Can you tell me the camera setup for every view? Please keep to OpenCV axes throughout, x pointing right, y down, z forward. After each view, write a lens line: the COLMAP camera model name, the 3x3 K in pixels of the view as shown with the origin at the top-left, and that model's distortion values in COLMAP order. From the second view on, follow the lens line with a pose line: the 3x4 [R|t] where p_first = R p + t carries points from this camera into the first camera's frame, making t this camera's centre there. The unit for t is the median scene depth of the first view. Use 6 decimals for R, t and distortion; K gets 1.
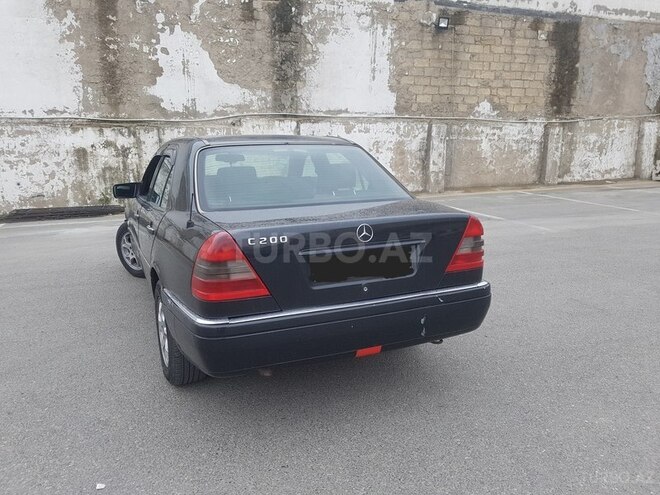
lens RADIAL K [[572.9, 0, 330.0], [0, 572.9, 247.5], [0, 0, 1]] dist [-0.005691, -0.018429]
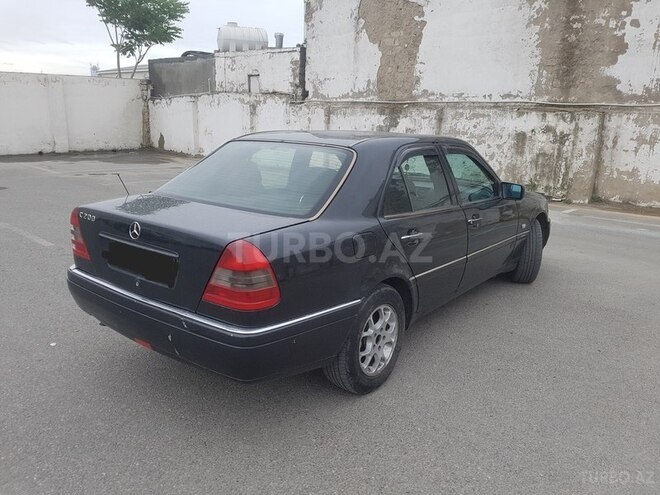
lens RADIAL K [[572.9, 0, 330.0], [0, 572.9, 247.5], [0, 0, 1]] dist [-0.005691, -0.018429]
pose [[0.468115, 0.217456, -0.856494, 0.312830], [-0.185373, 0.971848, 0.145428, -0.059555], [0.864006, 0.090693, 0.495246, 0.222984]]
